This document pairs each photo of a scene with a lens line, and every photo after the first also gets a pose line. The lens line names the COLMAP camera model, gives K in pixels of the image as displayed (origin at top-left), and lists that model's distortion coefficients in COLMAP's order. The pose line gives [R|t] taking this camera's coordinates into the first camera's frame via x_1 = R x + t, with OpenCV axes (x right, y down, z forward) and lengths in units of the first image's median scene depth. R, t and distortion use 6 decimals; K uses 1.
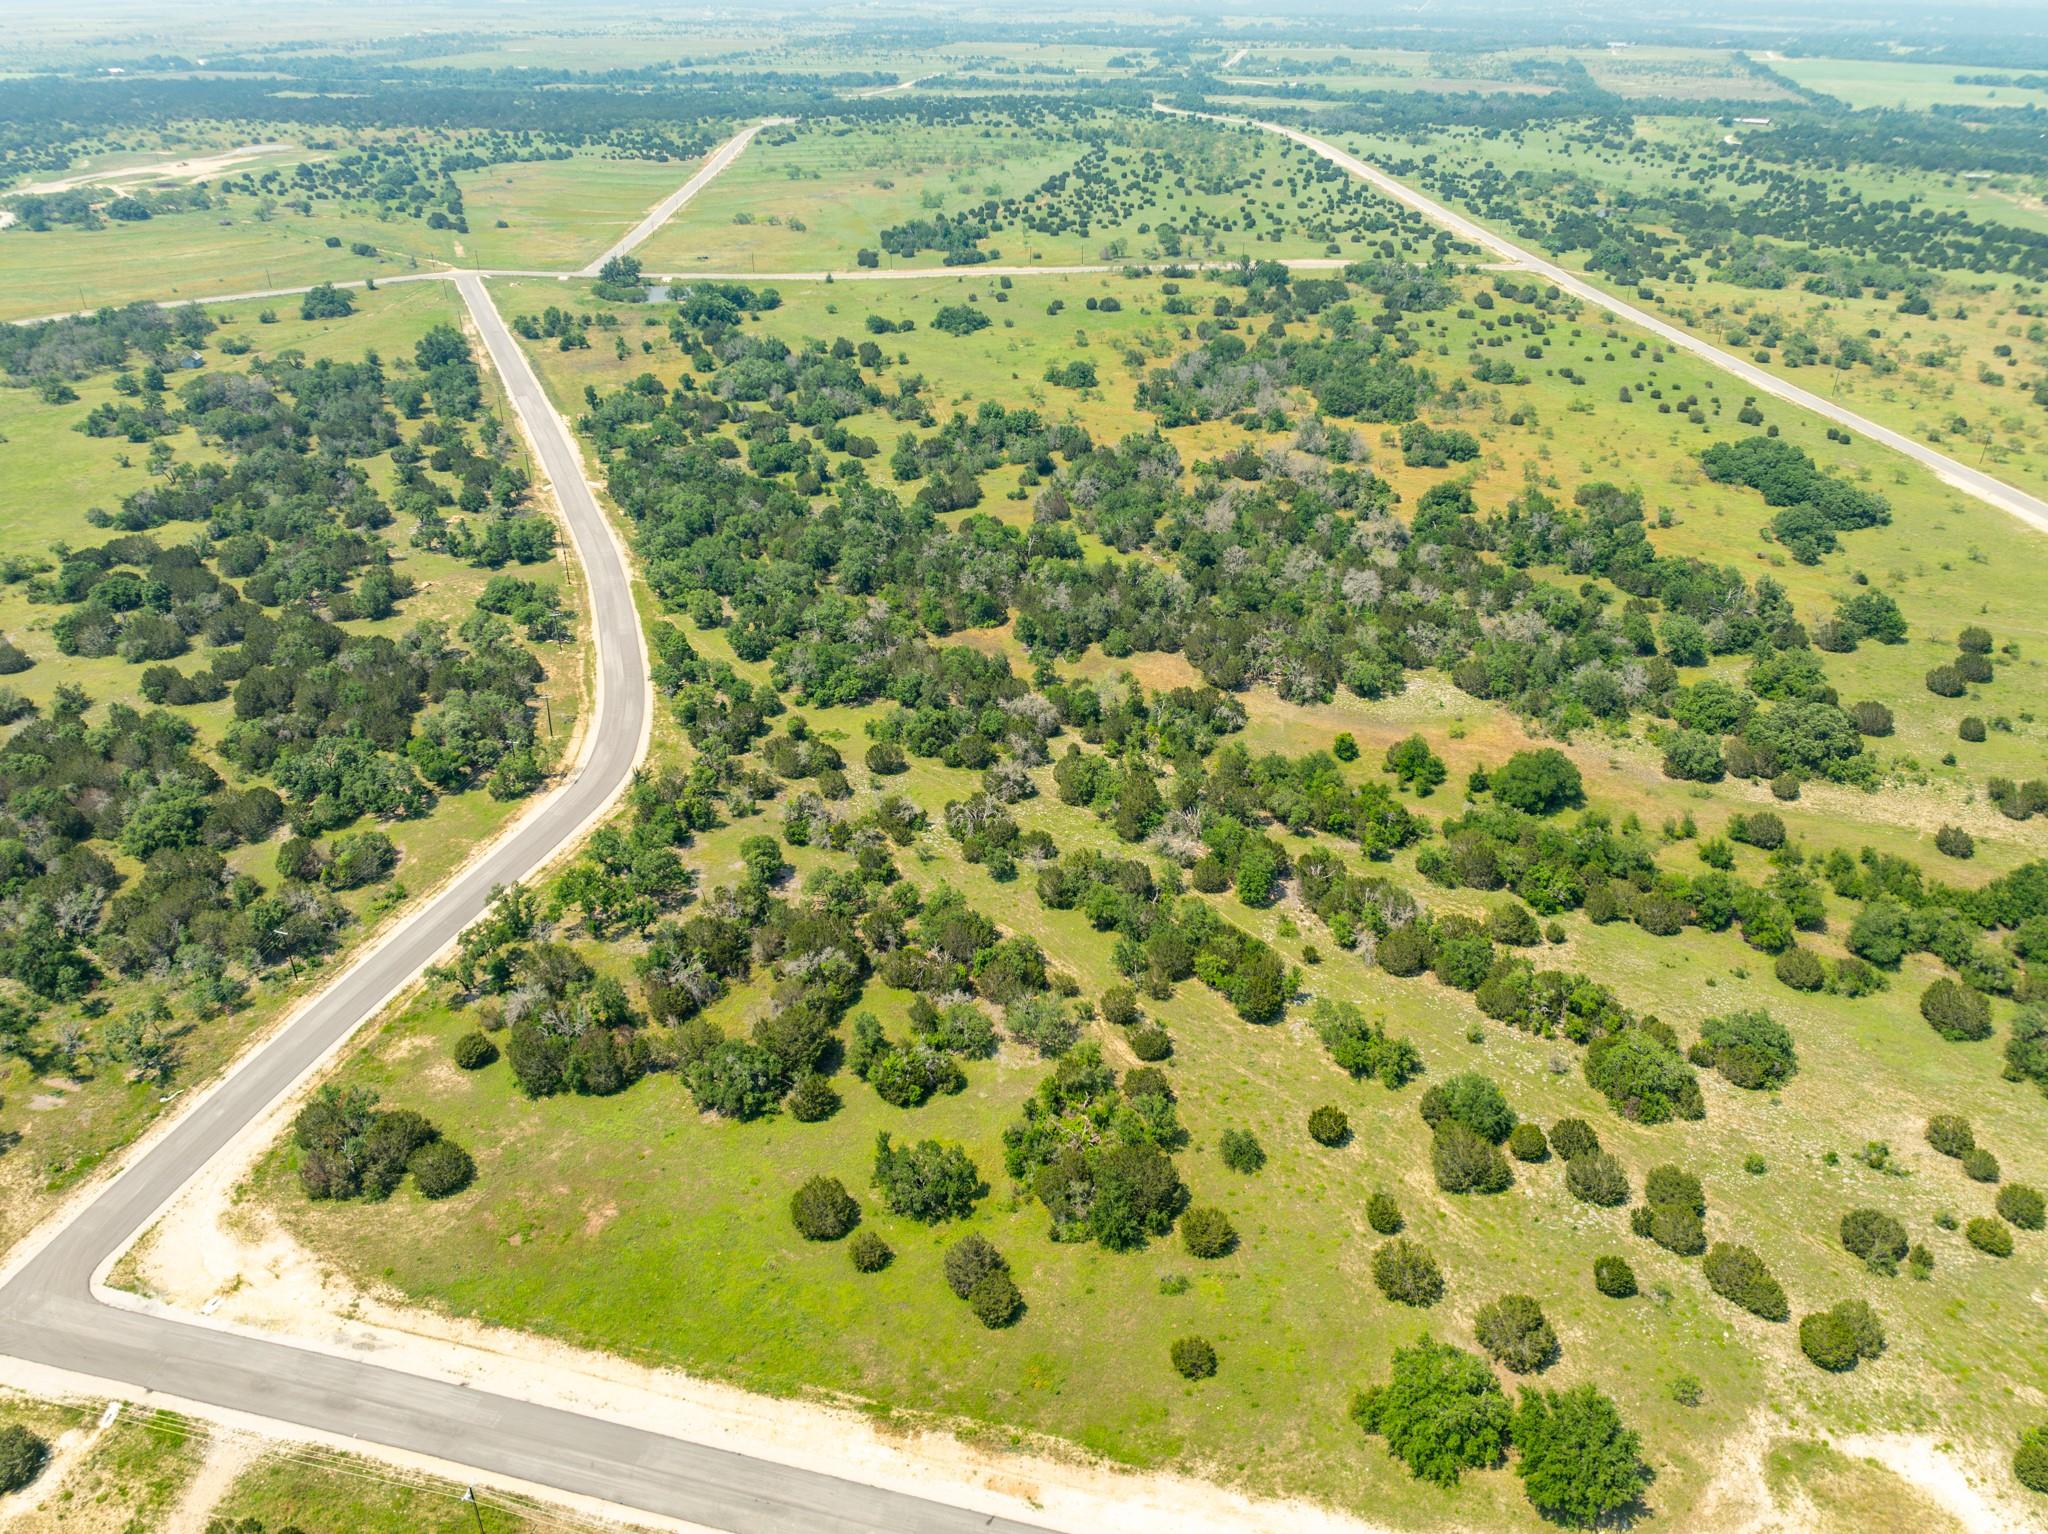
lens RADIAL K [[1443.7, 0, 1024.0], [0, 1443.7, 767.0], [0, 0, 1]] dist [-0.022323, 0.010945]
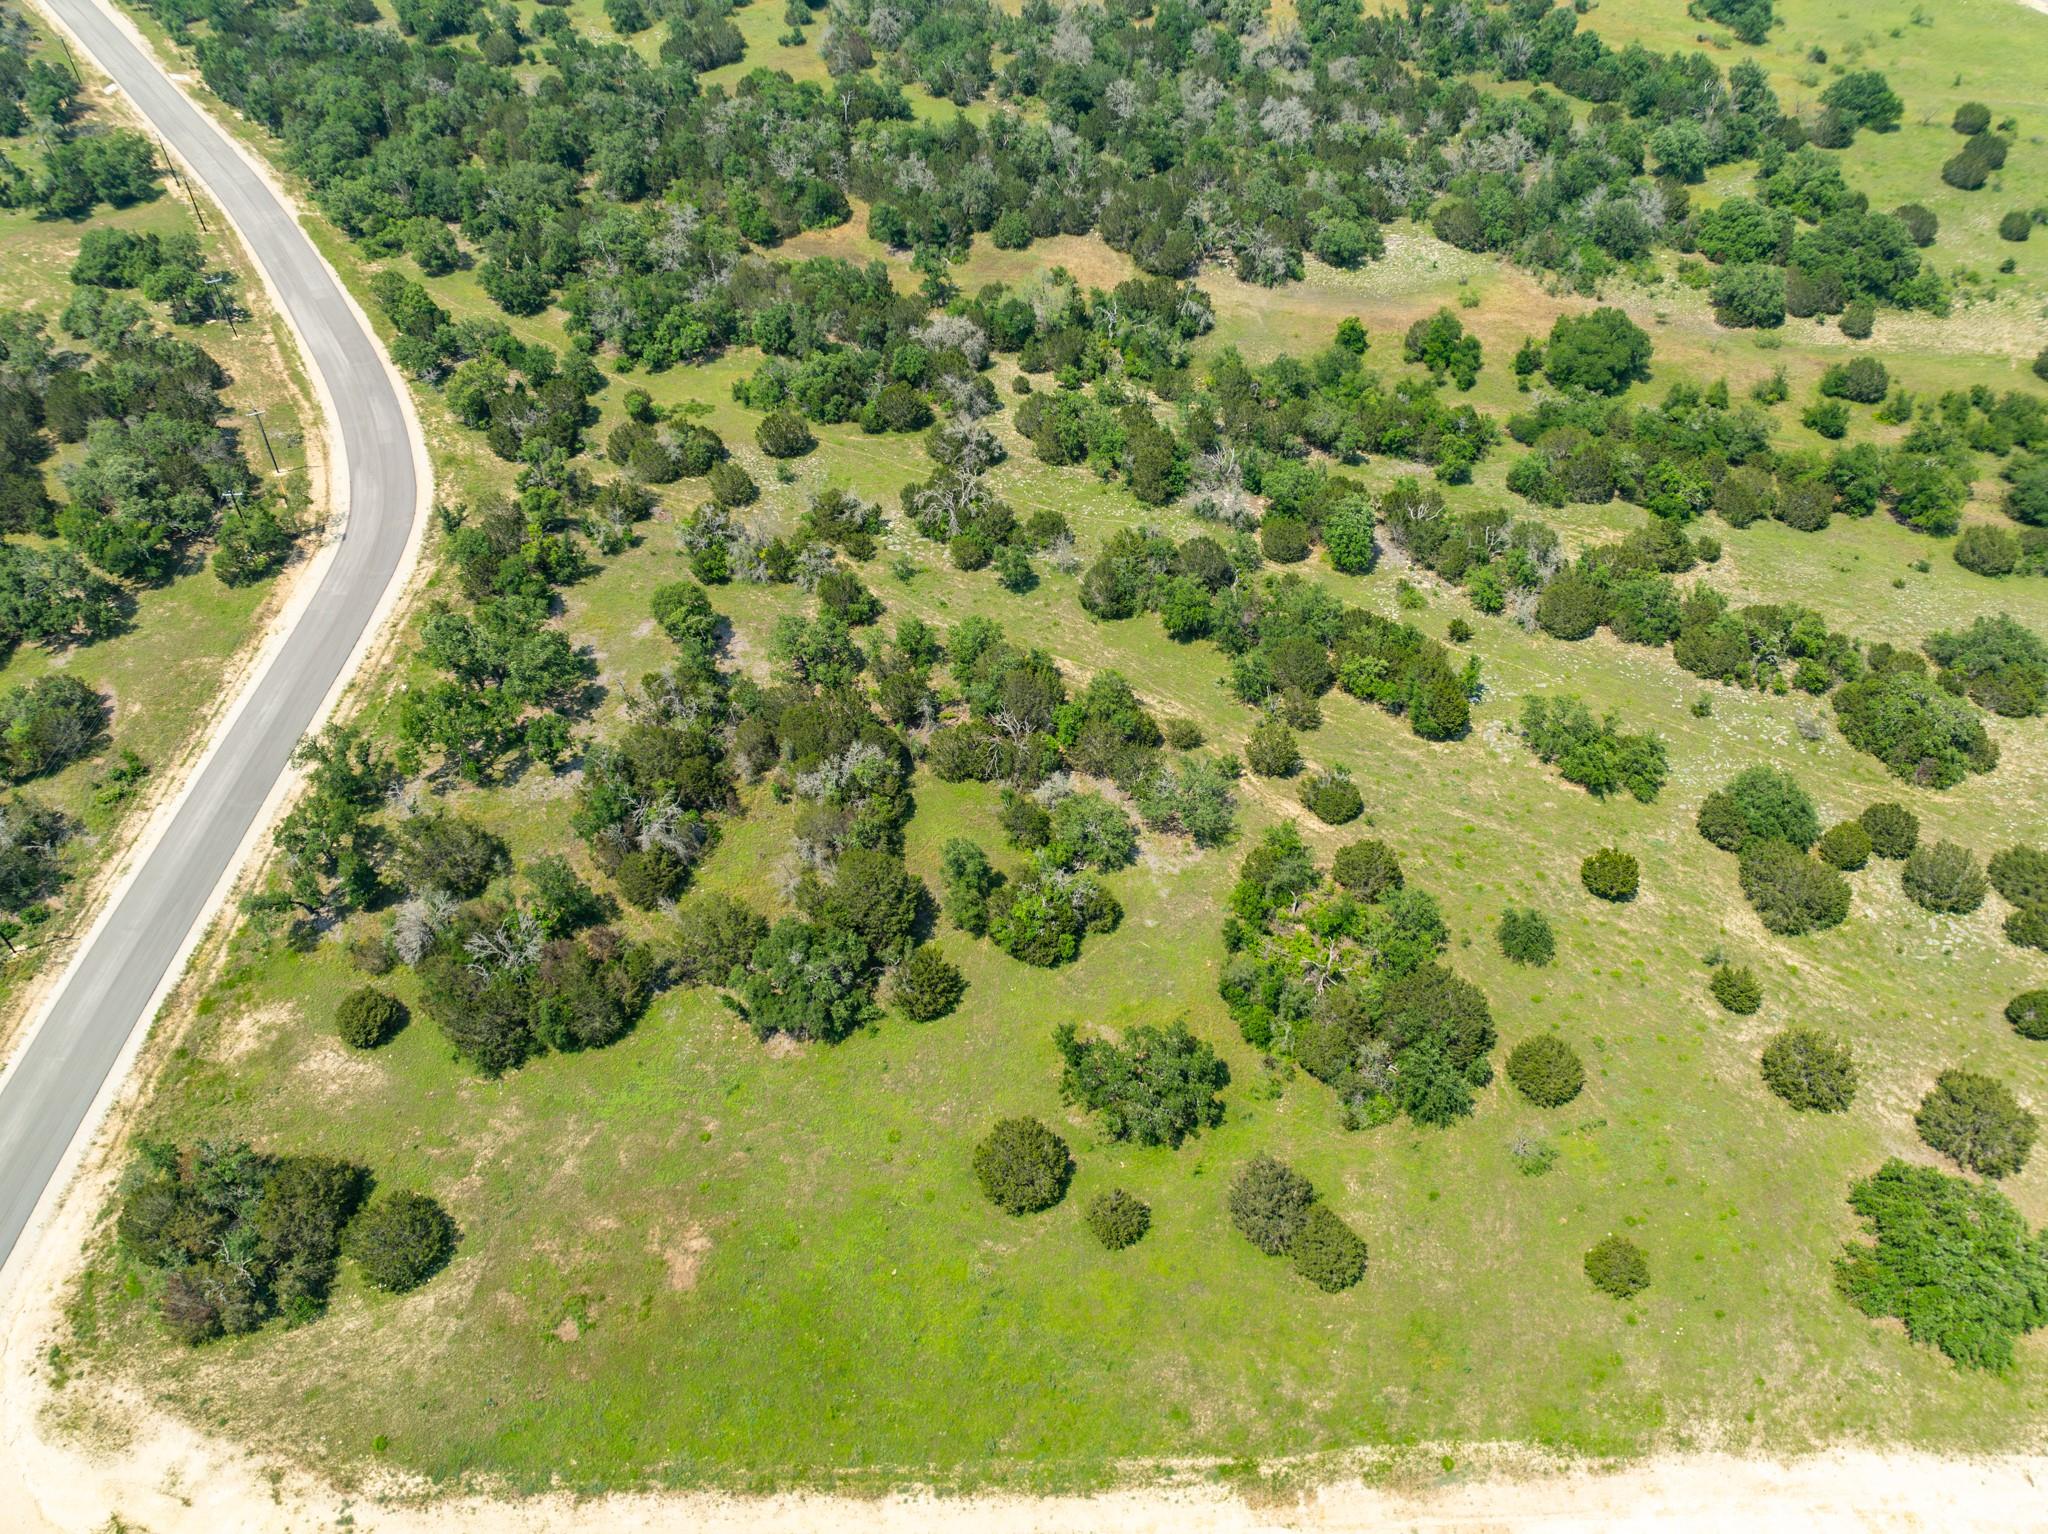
lens RADIAL K [[1443.7, 0, 1024.0], [0, 1443.7, 767.0], [0, 0, 1]] dist [-0.022323, 0.010945]
pose [[0.965221, -0.181622, 0.188050, -0.152605], [0.124327, 0.951632, 0.280960, -0.036595], [-0.229983, -0.247809, 0.941116, 0.275973]]
